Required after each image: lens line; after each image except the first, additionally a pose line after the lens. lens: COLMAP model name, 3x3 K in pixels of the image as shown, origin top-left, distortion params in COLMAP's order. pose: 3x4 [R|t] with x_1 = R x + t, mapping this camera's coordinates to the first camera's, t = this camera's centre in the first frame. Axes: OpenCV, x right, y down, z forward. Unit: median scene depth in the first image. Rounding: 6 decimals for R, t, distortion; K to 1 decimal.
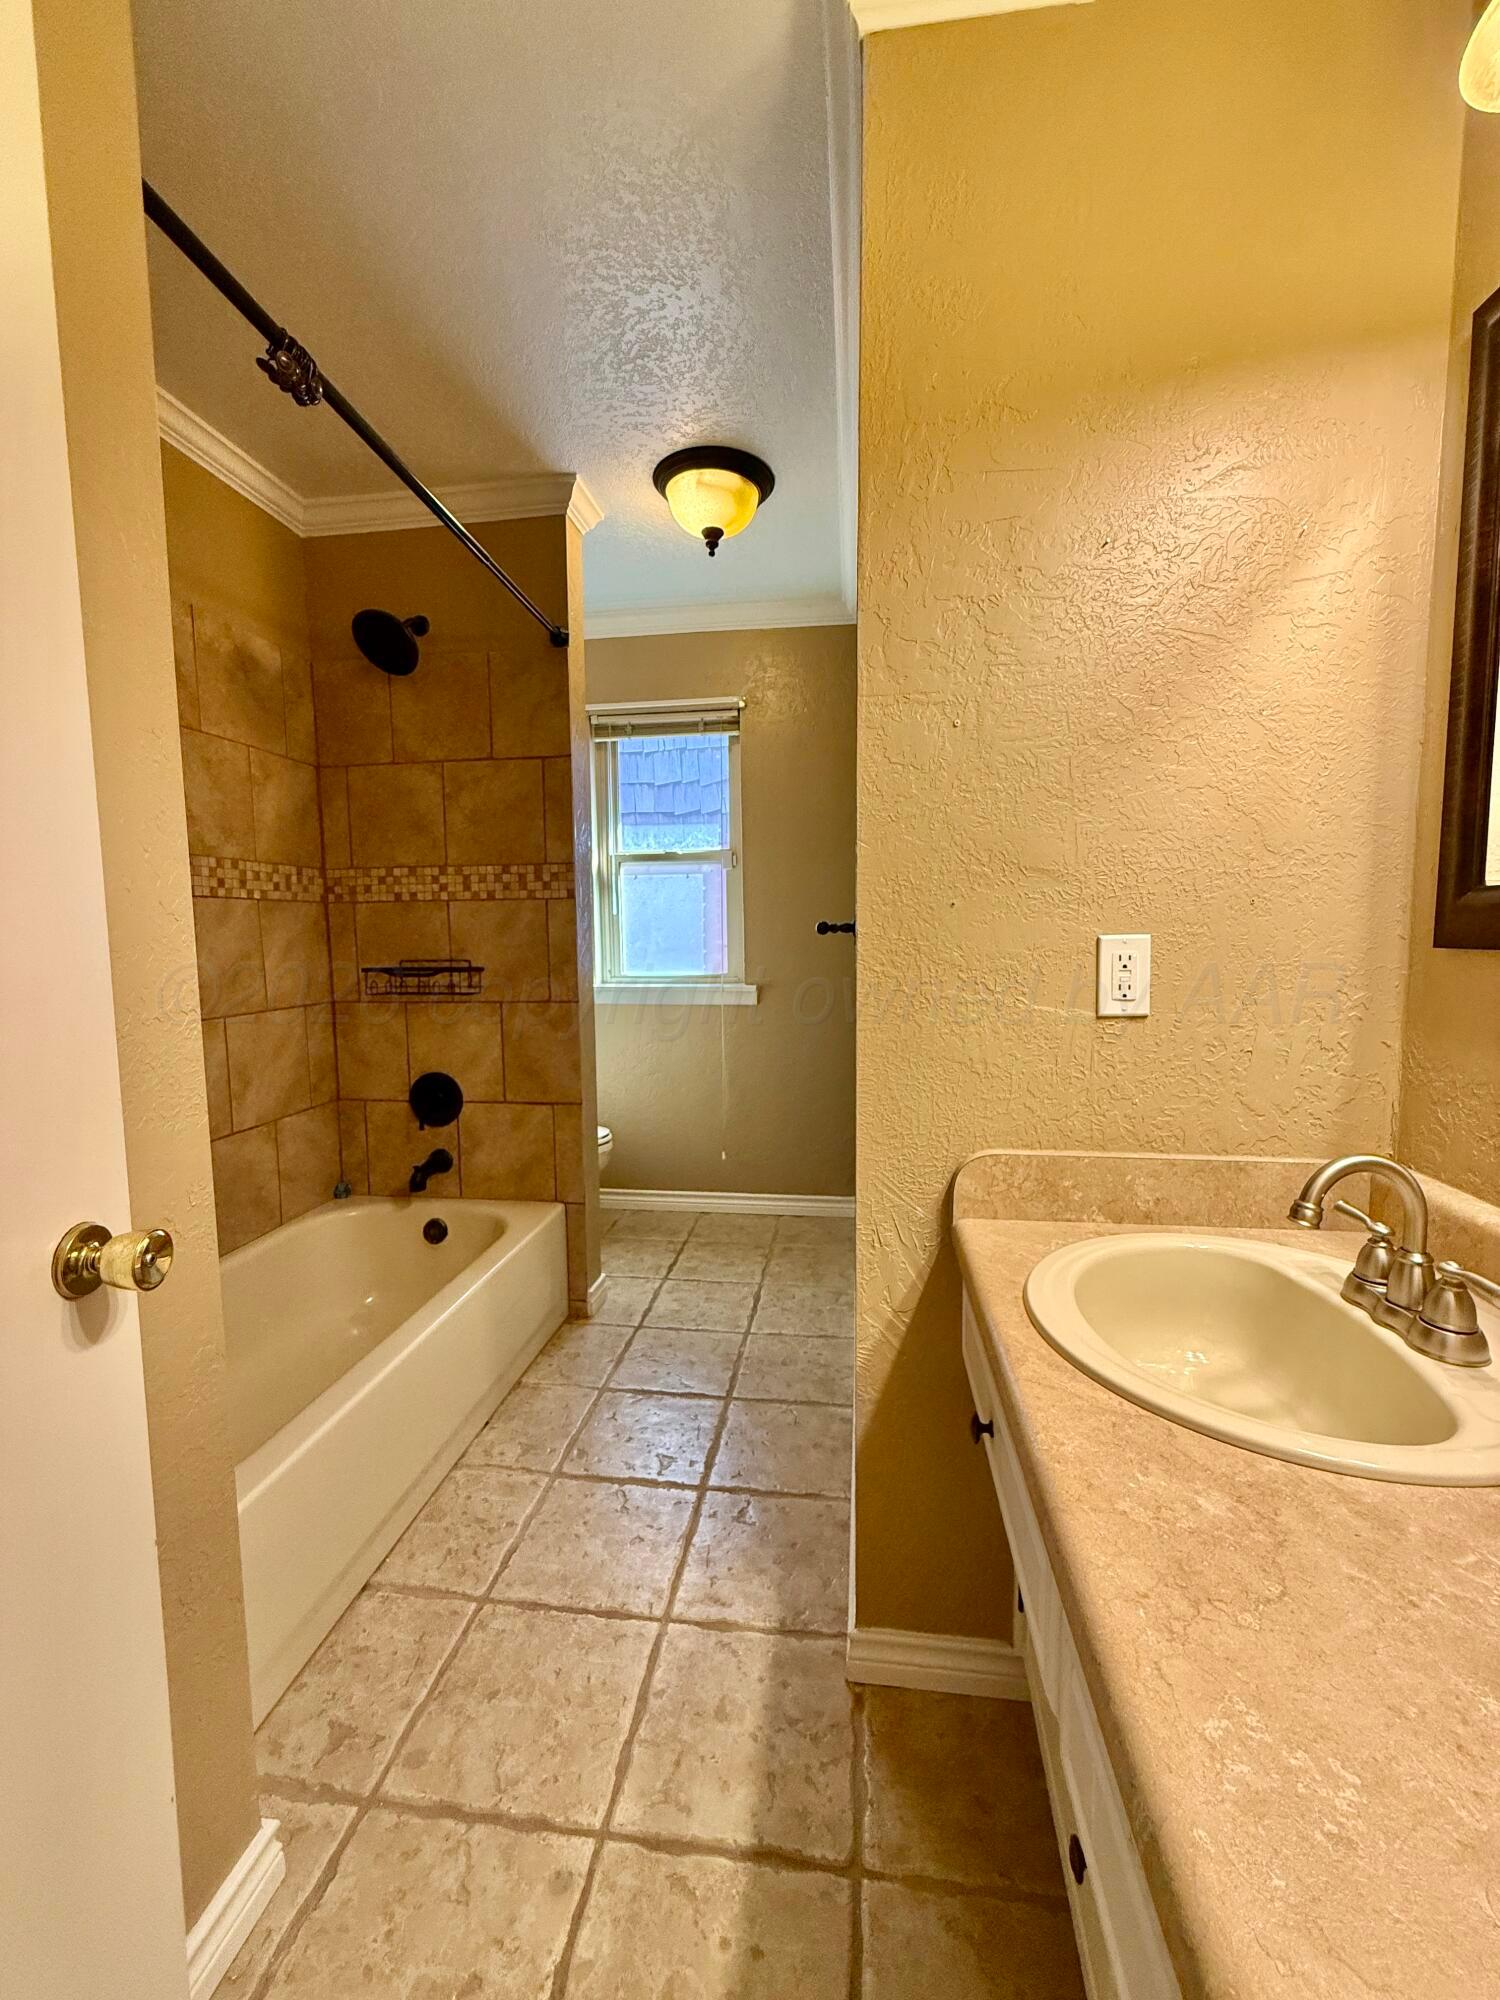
lens RADIAL K [[807.4, 0, 756.4], [0, 807.4, 997.6], [0, 0, 1]] dist [0.000180, -0.000029]
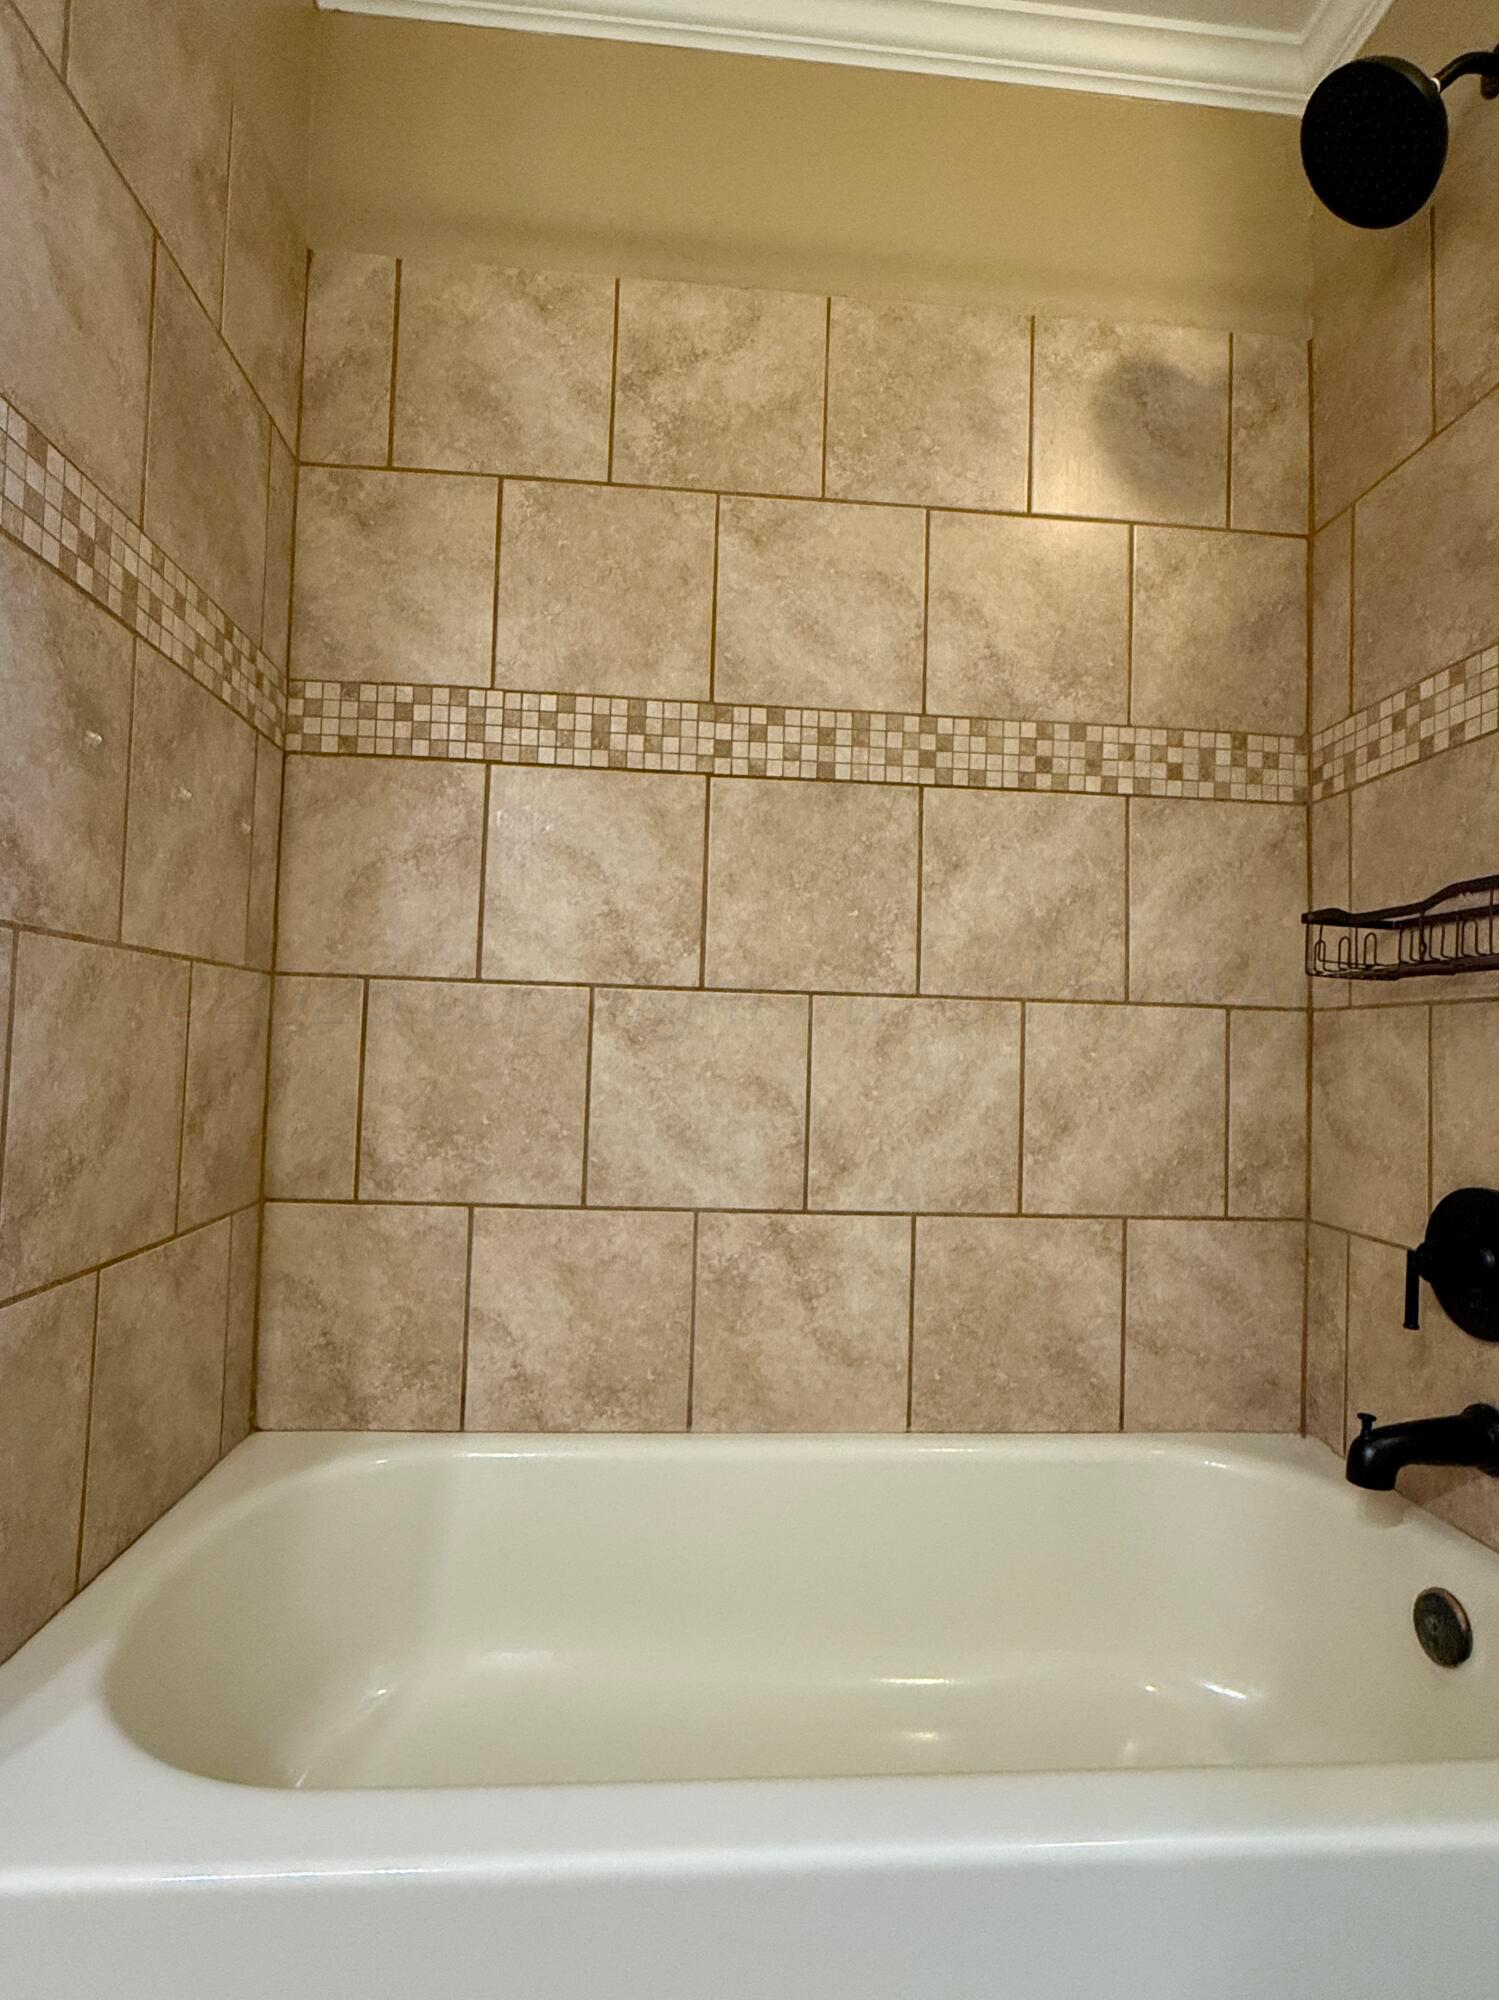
lens RADIAL K [[1019.0, 0, 749.4], [0, 1019.0, 1003.5], [0, 0, 1]] dist [-0.002025, 0.003115]
pose [[0.203533, -0.027636, -0.978678, -0.007798], [-0.116331, 0.991838, -0.052201, 0.077171], [0.972132, 0.124475, 0.198656, 0.609437]]
